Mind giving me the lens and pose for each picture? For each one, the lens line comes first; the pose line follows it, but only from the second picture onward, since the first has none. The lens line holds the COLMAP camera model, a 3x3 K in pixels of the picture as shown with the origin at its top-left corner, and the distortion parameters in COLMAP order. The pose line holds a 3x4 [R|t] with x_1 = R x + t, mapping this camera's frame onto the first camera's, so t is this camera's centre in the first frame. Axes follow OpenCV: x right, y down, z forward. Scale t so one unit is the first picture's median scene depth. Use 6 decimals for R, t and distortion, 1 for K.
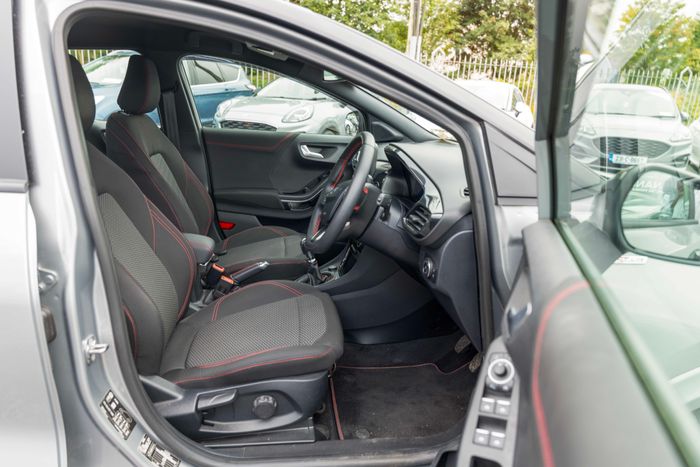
lens RADIAL K [[477.1, 0, 350.0], [0, 477.1, 233.5], [0, 0, 1]] dist [-0.003972, -0.002625]
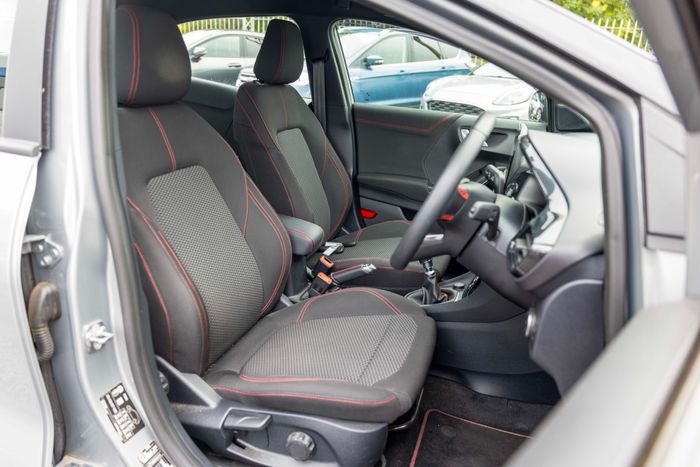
lens RADIAL K [[497.6, 0, 350.0], [0, 497.6, 233.5], [0, 0, 1]] dist [0.003284, -0.000767]
pose [[0.900314, 0.144339, -0.410609, 0.188088], [-0.134424, 0.989501, 0.053093, -0.048574], [0.413962, 0.007395, 0.910264, 0.256430]]
